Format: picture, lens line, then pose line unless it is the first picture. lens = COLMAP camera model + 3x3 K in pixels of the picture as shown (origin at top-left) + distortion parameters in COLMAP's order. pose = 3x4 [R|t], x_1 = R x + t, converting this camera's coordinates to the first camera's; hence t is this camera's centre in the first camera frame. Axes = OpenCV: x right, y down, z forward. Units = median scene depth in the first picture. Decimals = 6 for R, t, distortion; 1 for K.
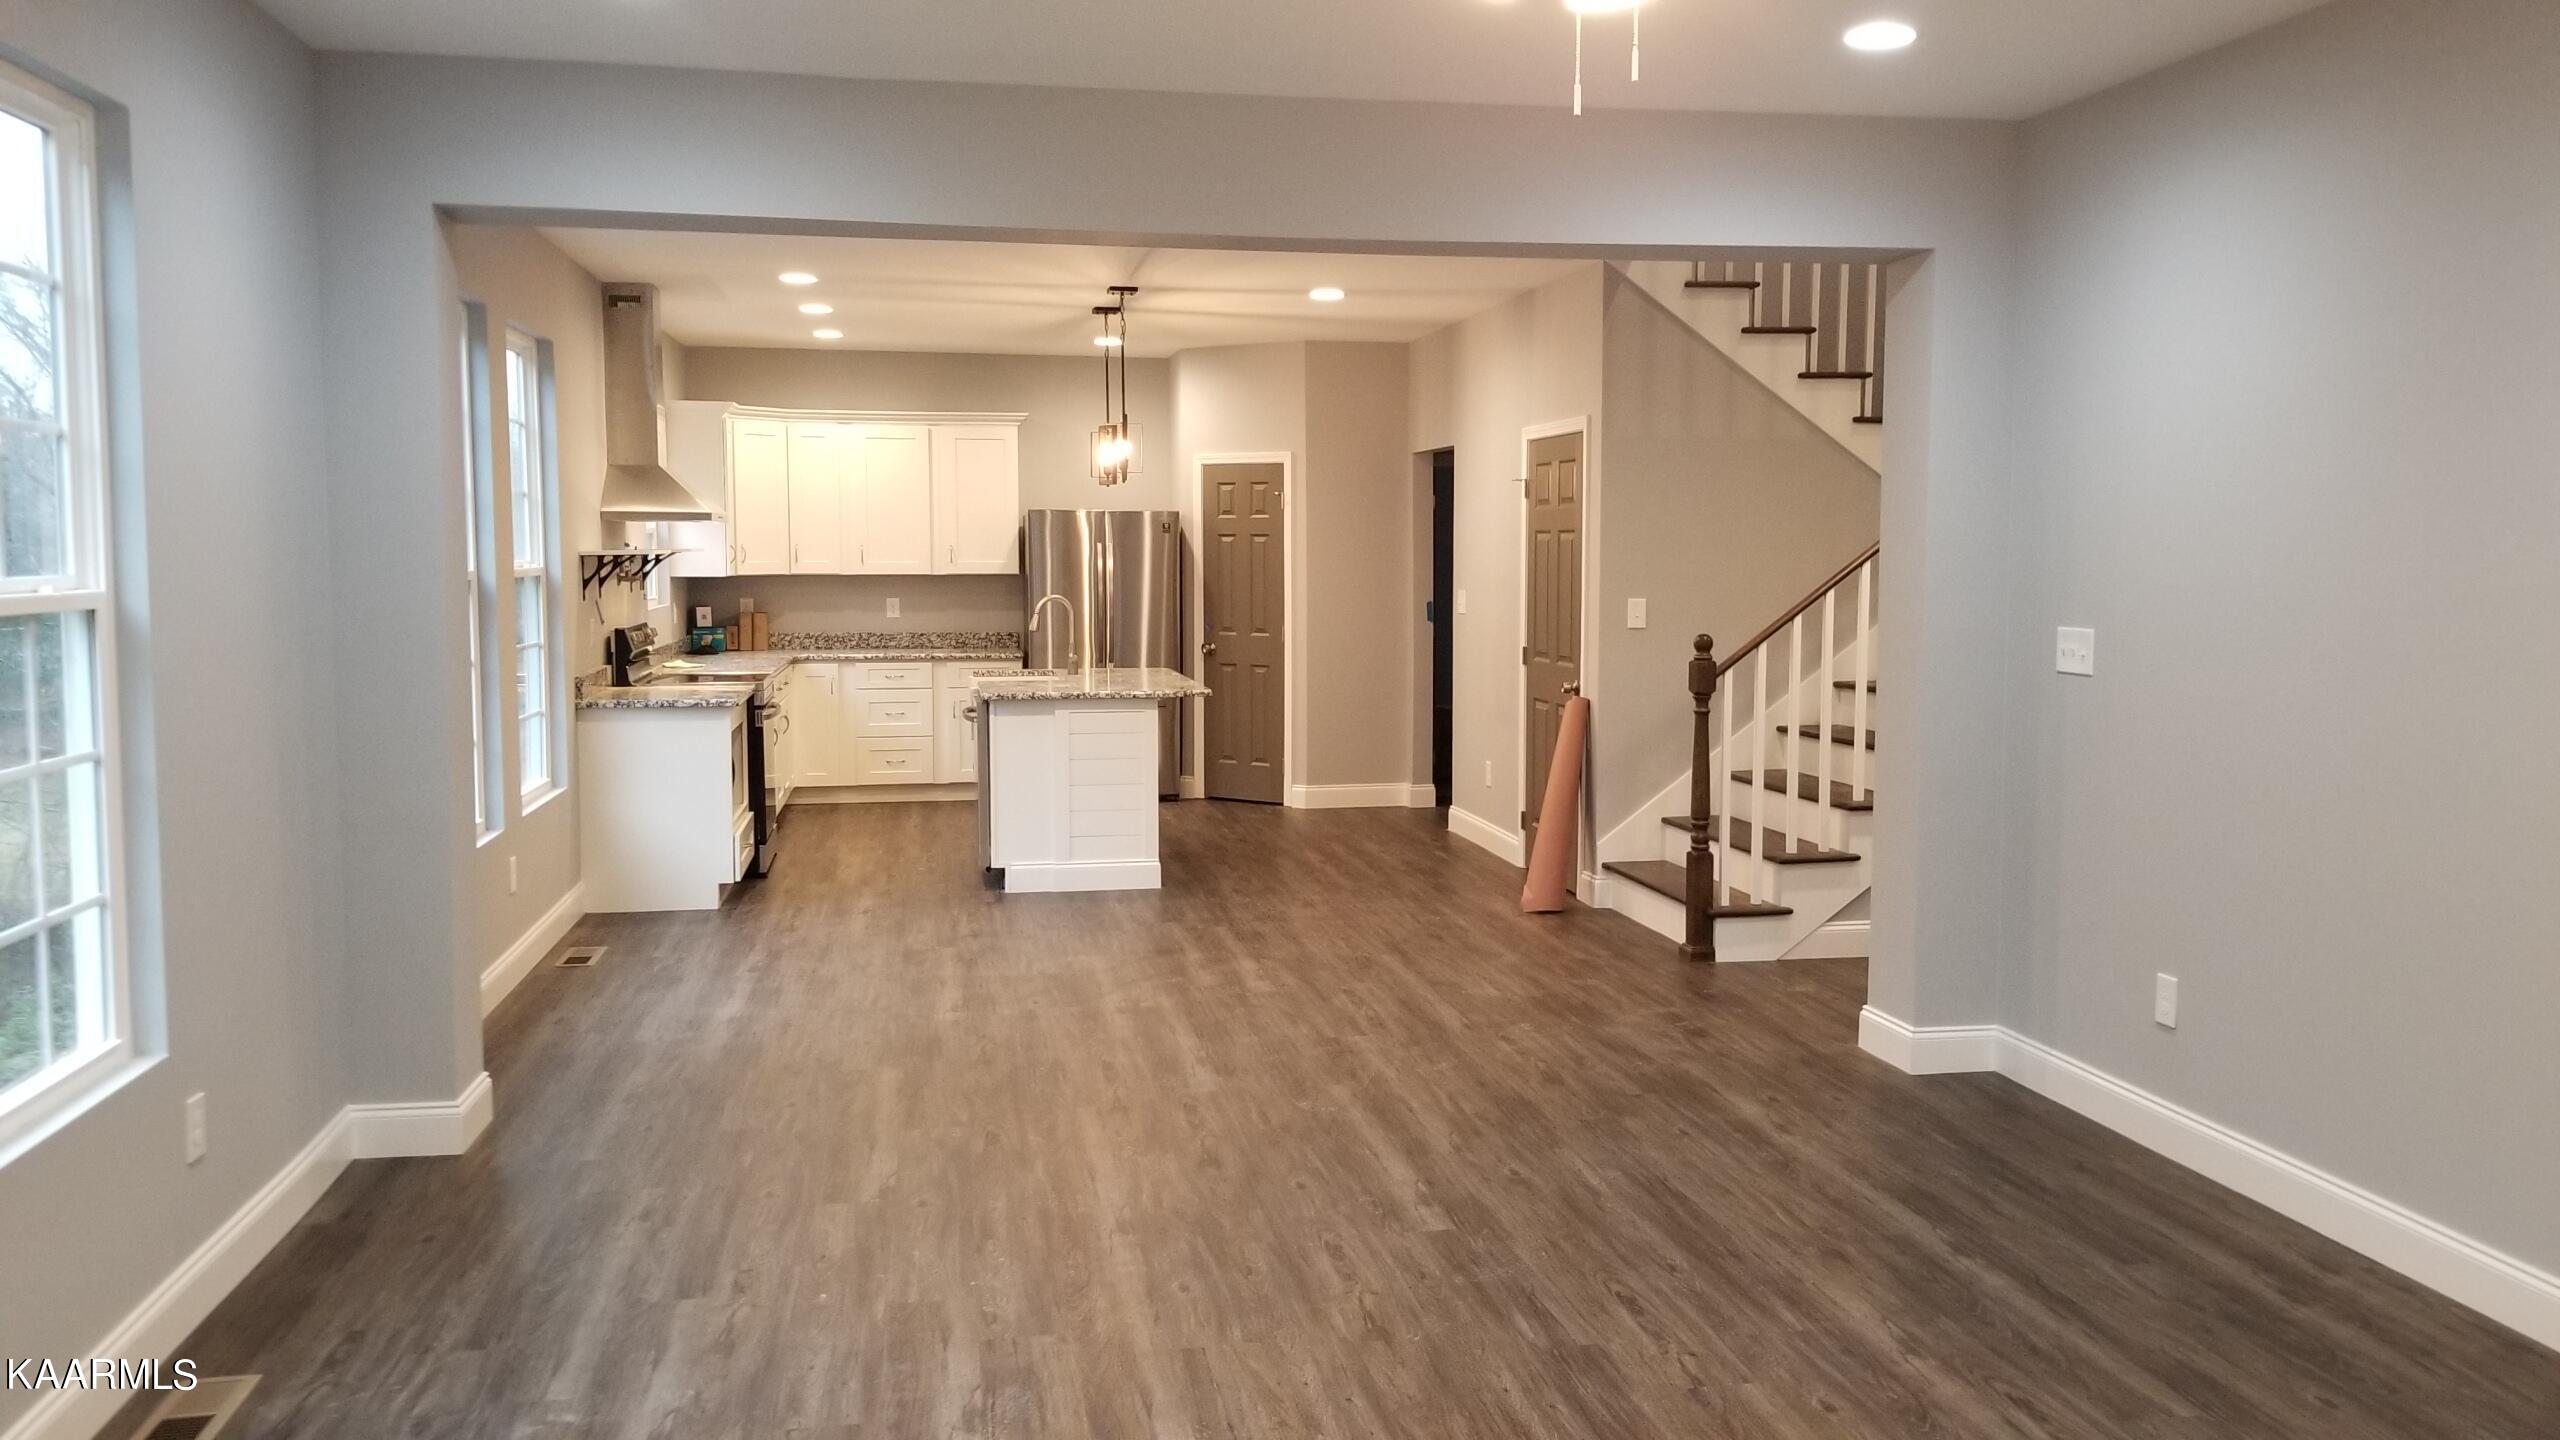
lens RADIAL K [[1950.6, 0, 1297.8], [0, 1950.6, 713.8], [0, 0, 1]] dist [0.097974, -0.197907]
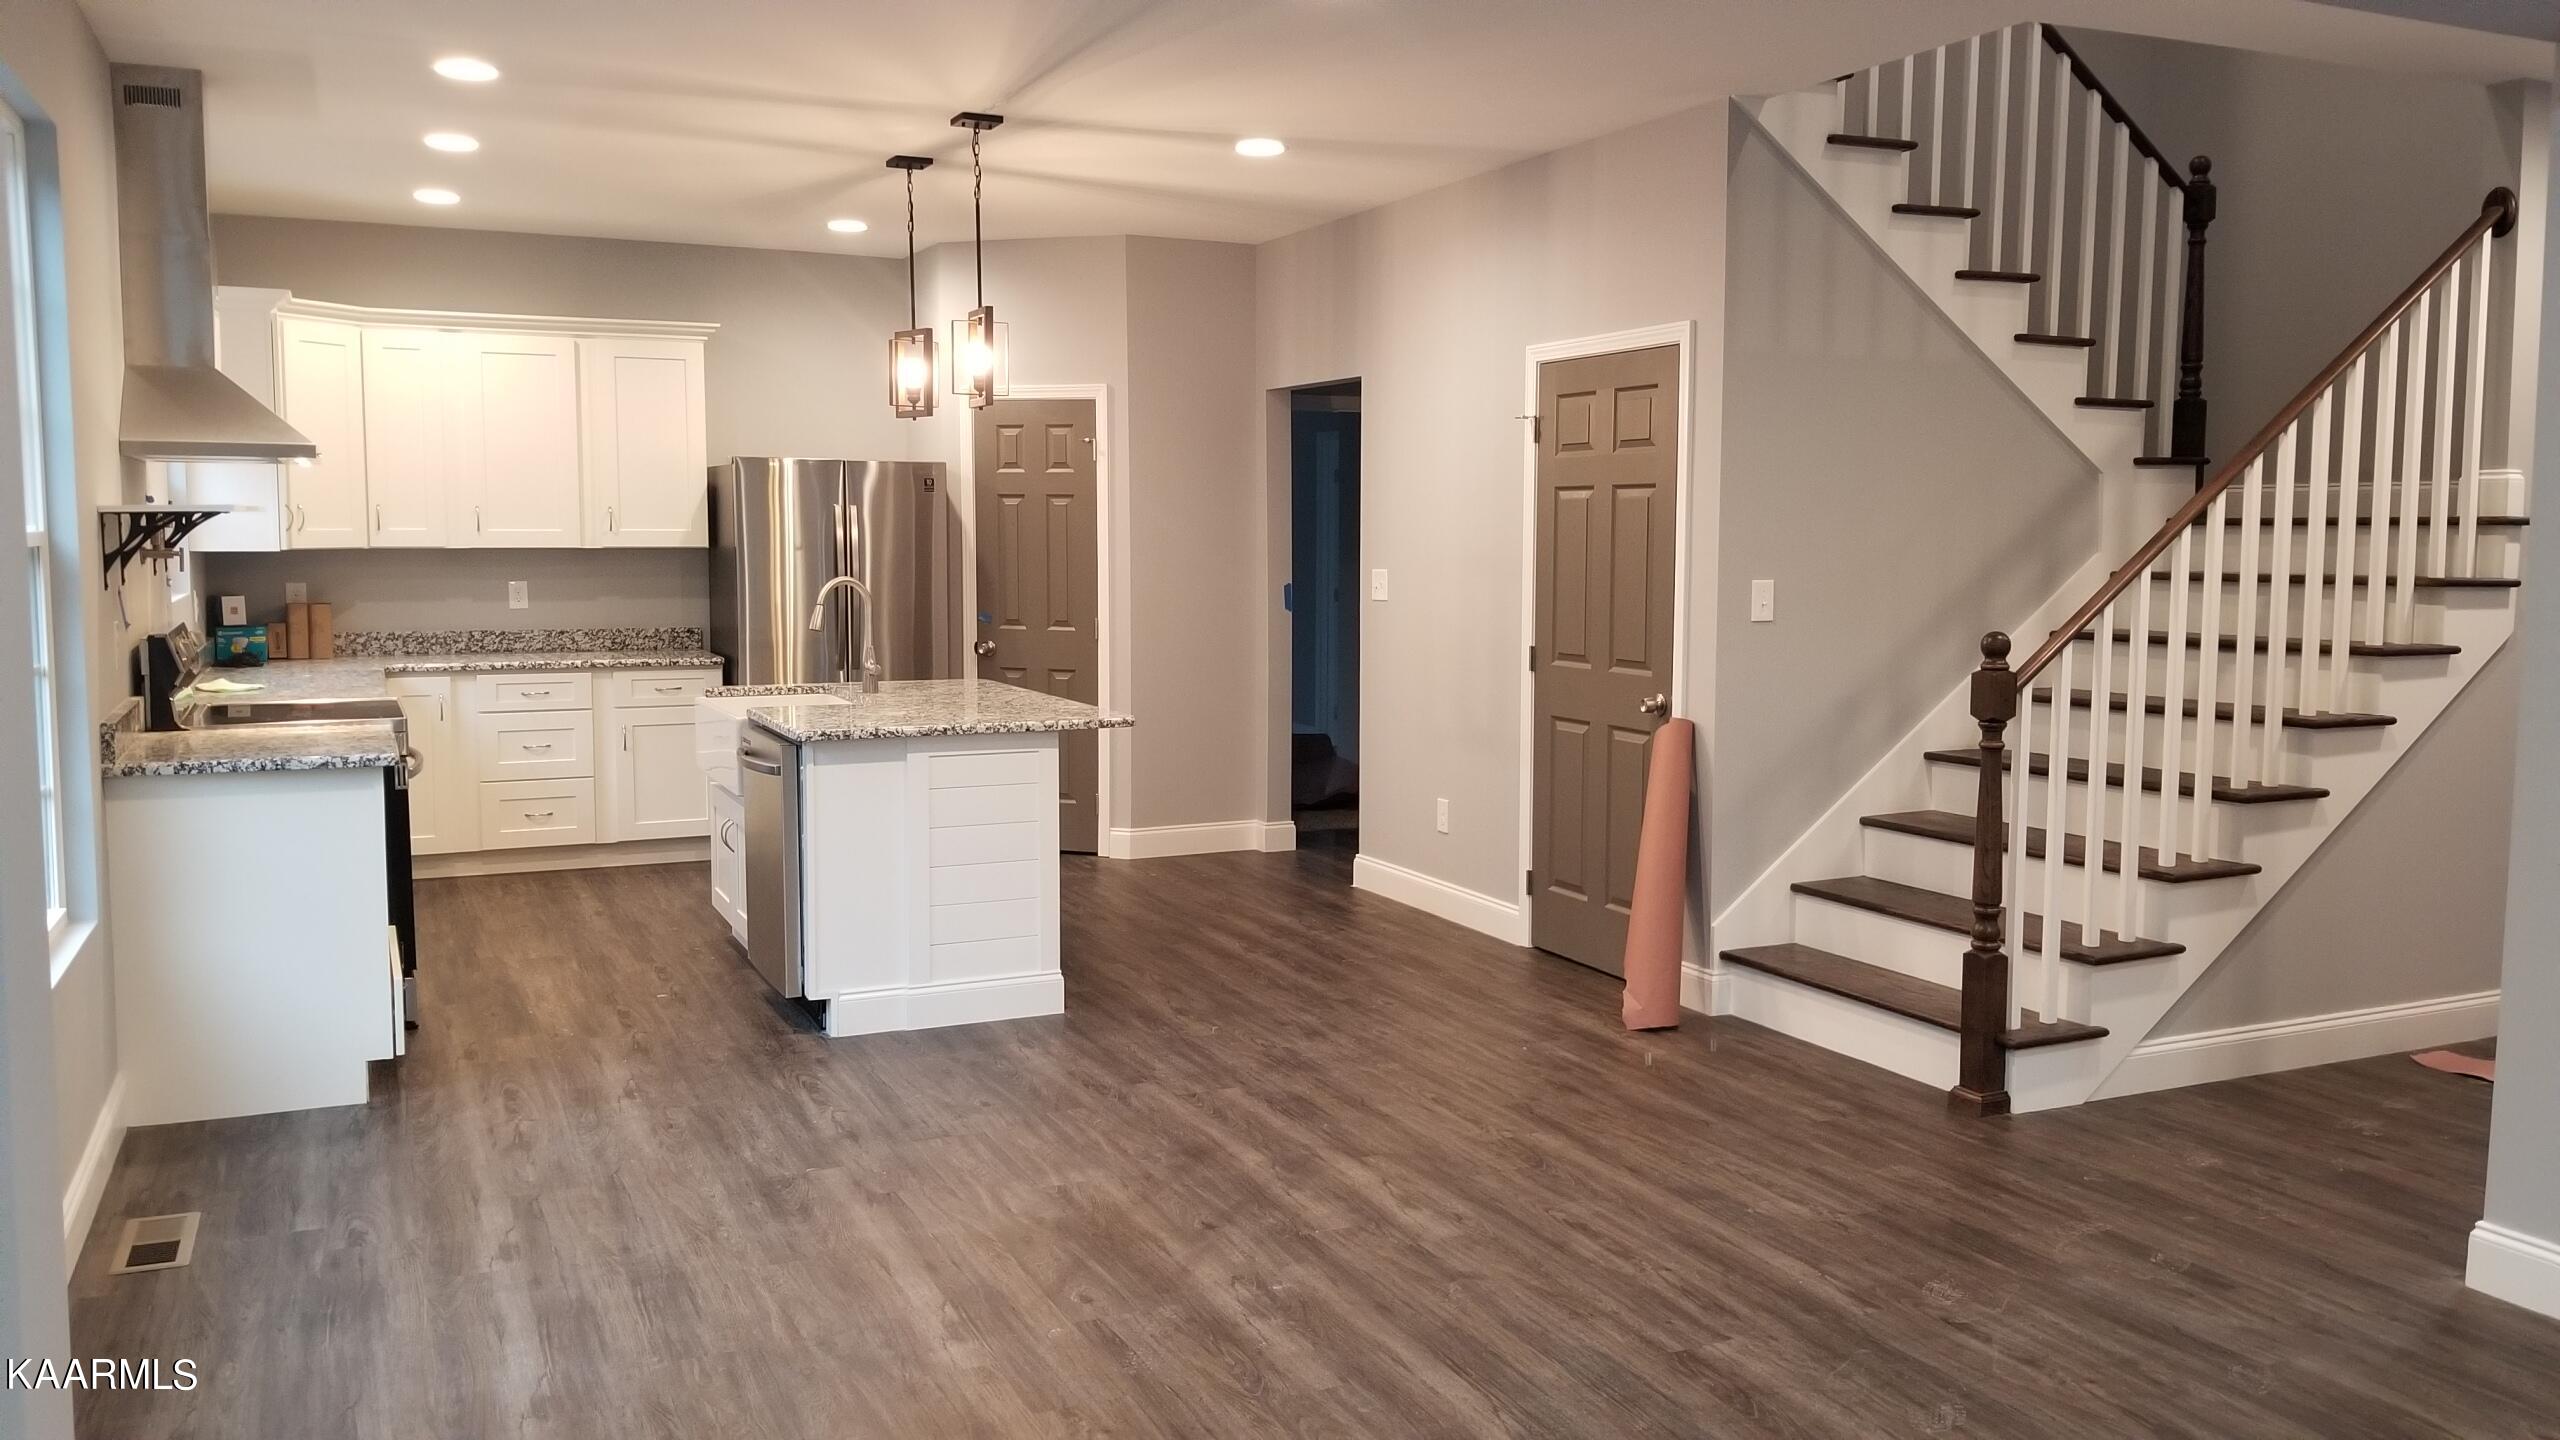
lens RADIAL K [[1950.6, 0, 1297.8], [0, 1950.6, 713.8], [0, 0, 1]] dist [0.097974, -0.197907]
pose [[0.966944, -0.020294, 0.254180, -0.164114], [0.017810, 0.999769, 0.012070, -0.020779], [-0.254366, -0.007145, 0.967082, 0.333810]]
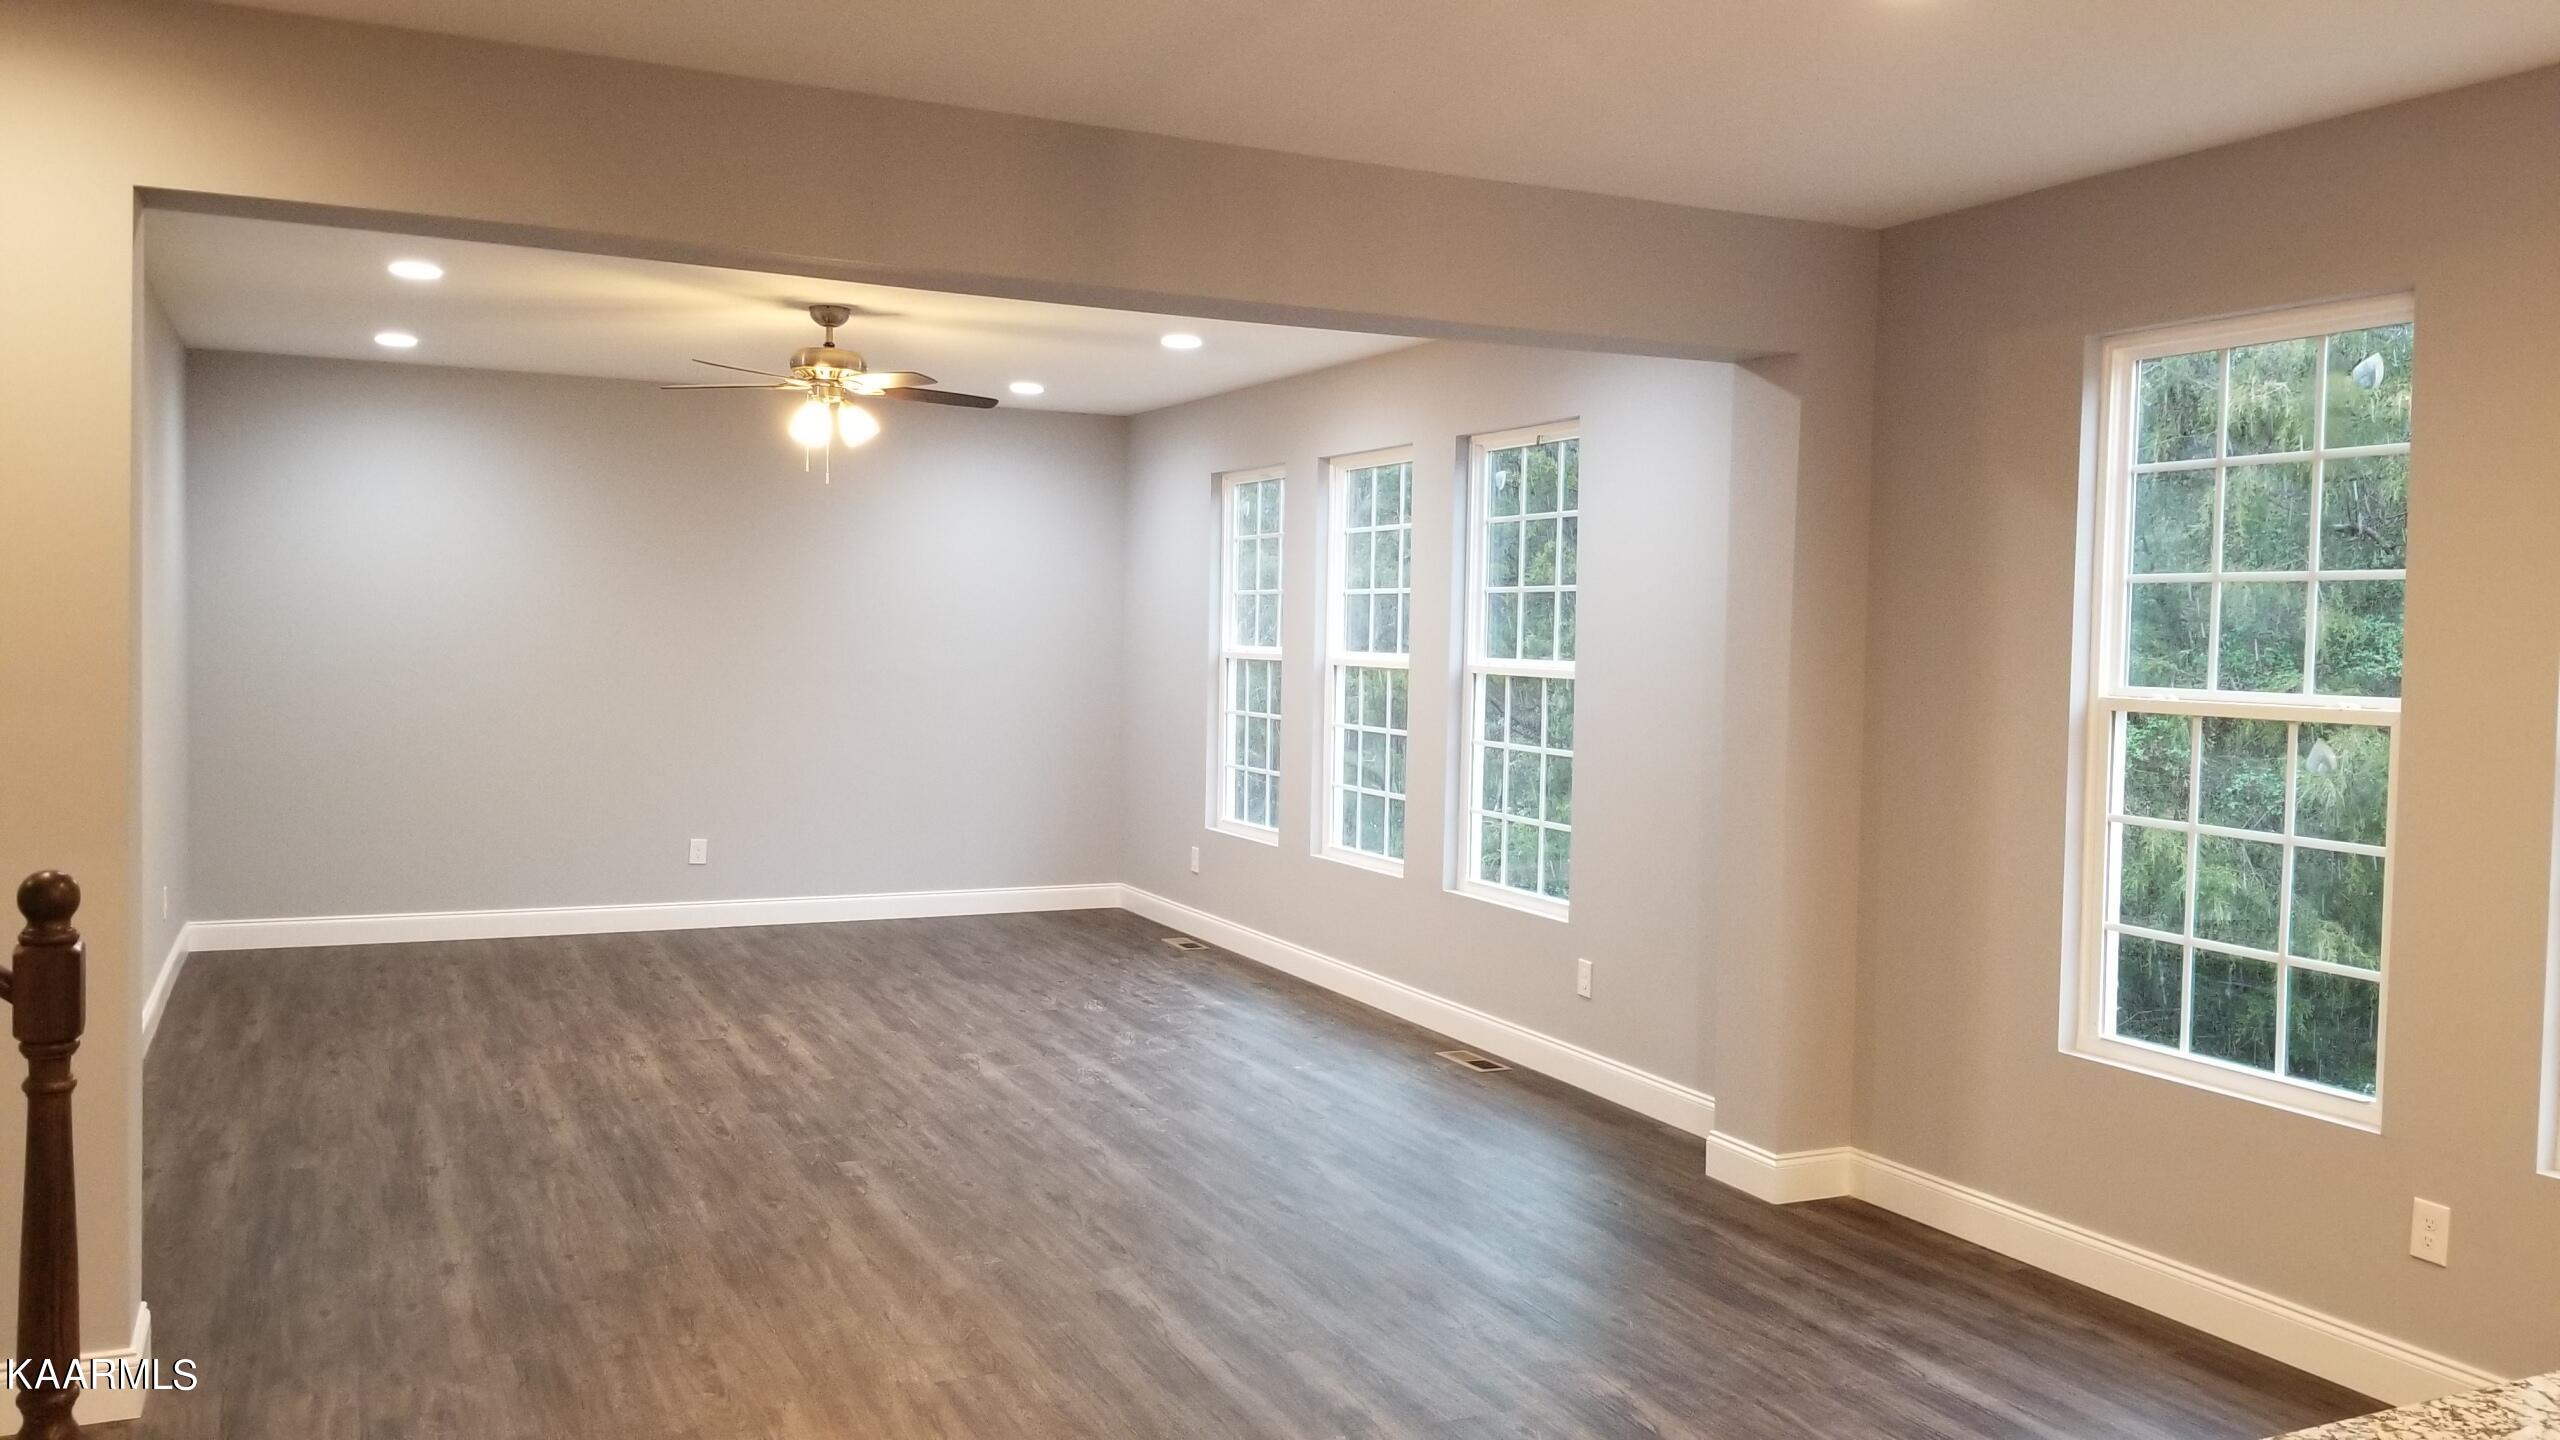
lens RADIAL K [[1950.6, 0, 1297.8], [0, 1950.6, 713.8], [0, 0, 1]] dist [0.097974, -0.197907]
pose [[-0.963848, -0.011524, -0.266203, 0.068696], [-0.046316, 0.991101, 0.124794, -0.102849], [0.262396, 0.132612, -0.955805, 1.154726]]
